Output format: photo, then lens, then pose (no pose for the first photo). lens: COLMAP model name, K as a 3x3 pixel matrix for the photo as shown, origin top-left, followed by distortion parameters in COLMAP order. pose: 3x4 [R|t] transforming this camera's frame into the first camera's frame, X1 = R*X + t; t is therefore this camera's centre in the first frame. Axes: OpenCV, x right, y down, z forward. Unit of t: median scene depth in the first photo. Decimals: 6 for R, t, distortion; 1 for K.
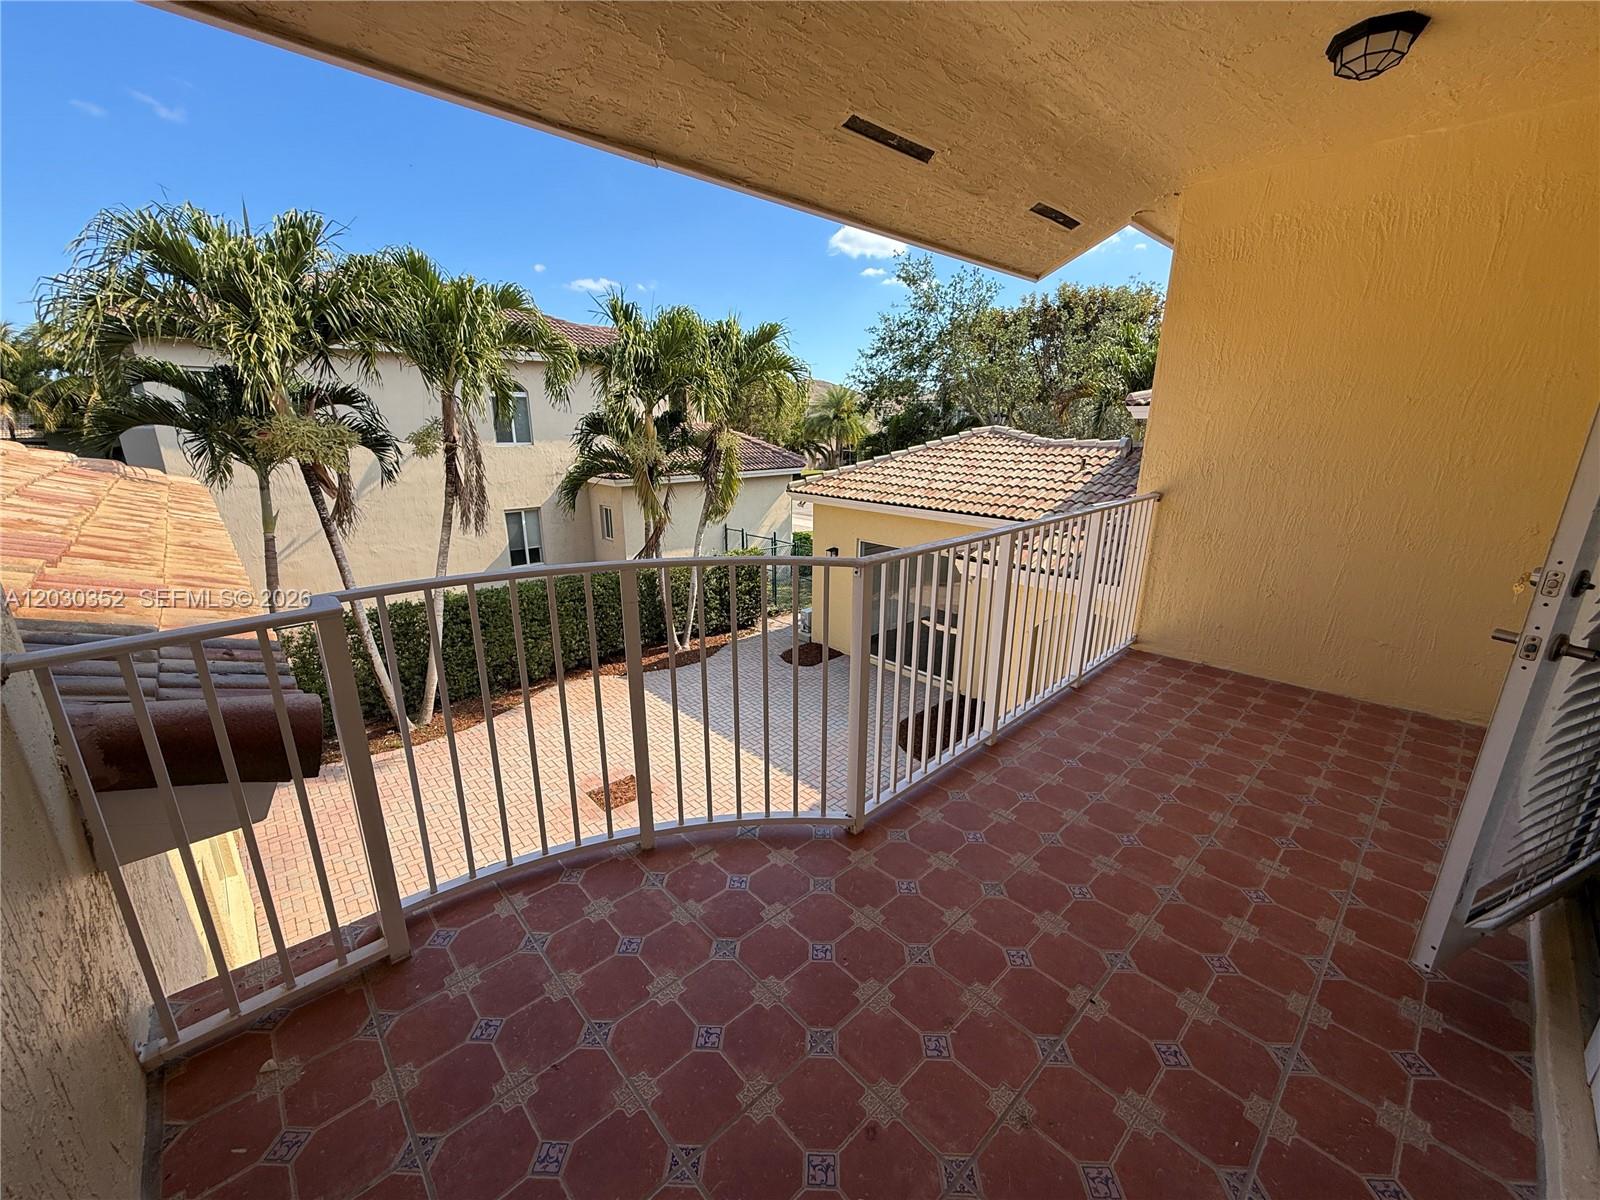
lens RADIAL K [[639.6, 0, 801.0], [0, 639.6, 600.6], [0, 0, 1]] dist [-0.000409, -0.000103]
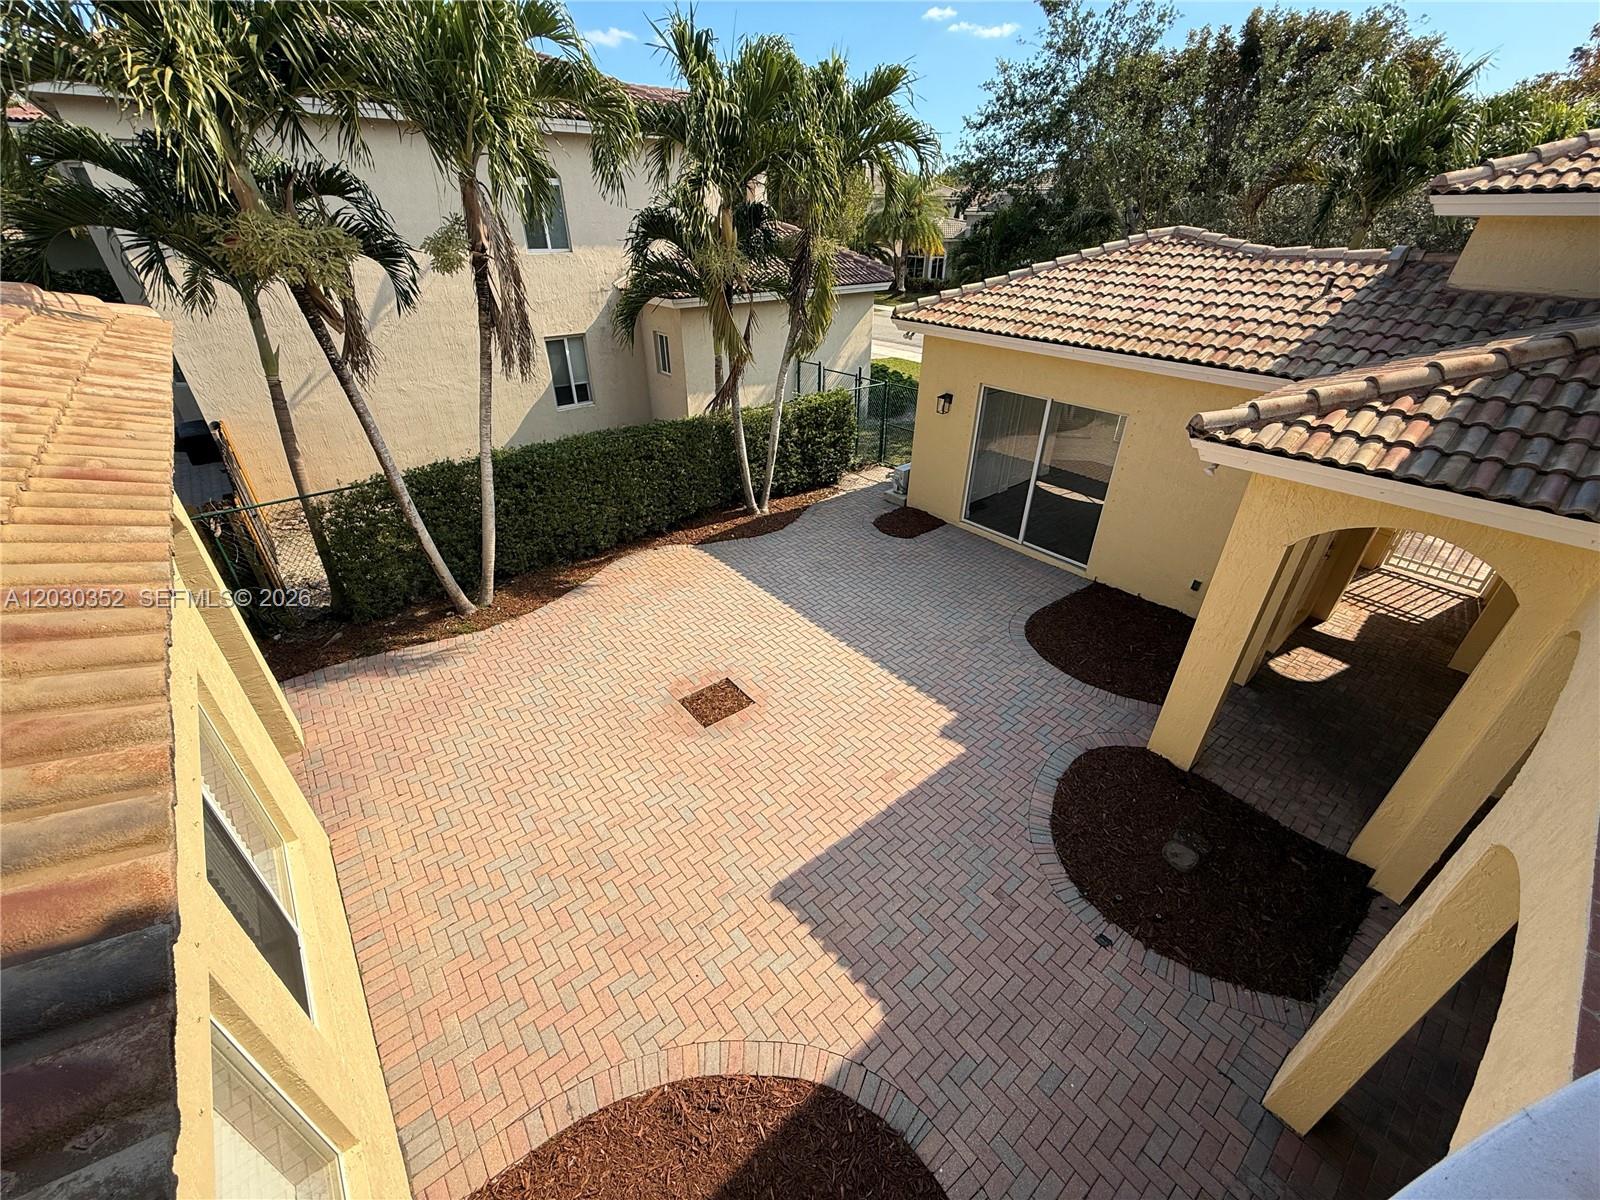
lens RADIAL K [[639.6, 0, 799.9], [0, 639.6, 601.0], [0, 0, 1]] dist [-0.000409, -0.000103]
pose [[0.998144, 0.030684, -0.052609, -0.100930], [-0.015776, 0.964591, 0.263279, -0.047175], [0.058825, -0.261961, 0.963284, 0.162135]]
